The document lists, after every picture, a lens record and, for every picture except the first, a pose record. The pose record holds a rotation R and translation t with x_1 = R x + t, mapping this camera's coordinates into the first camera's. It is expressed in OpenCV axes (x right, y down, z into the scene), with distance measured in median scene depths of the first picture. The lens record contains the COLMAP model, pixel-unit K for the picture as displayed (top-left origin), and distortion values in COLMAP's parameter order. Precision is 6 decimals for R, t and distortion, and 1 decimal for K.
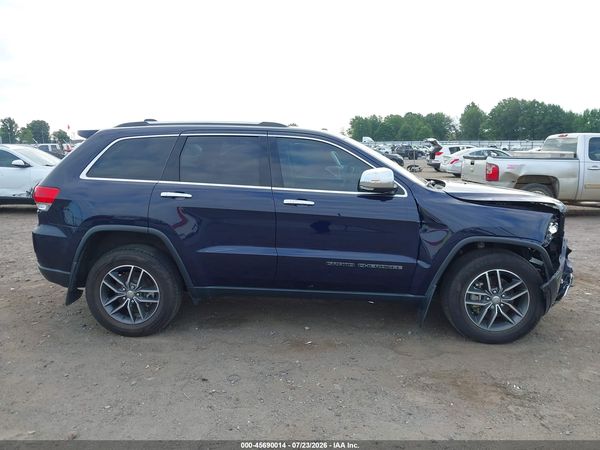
lens RADIAL K [[470.6, 0, 295.1], [0, 470.6, 221.9], [0, 0, 1]] dist [0.038113, -0.071245]
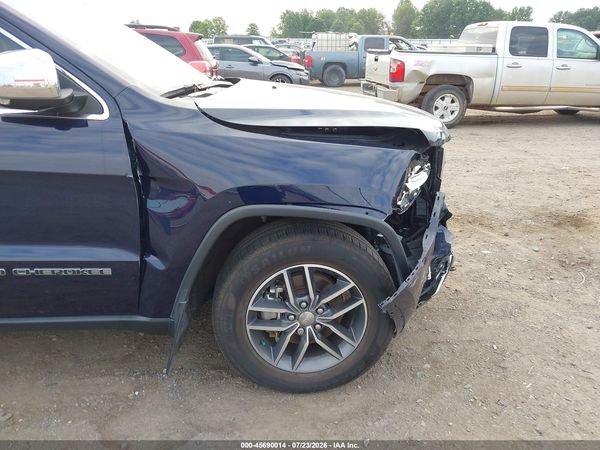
lens RADIAL K [[470.6, 0, 295.1], [0, 470.6, 221.9], [0, 0, 1]] dist [0.038113, -0.071245]
pose [[0.990182, -0.042184, 0.133266, 0.337868], [0.014777, 0.979624, 0.200298, -0.043013], [-0.139000, -0.196362, 0.970629, 0.502329]]
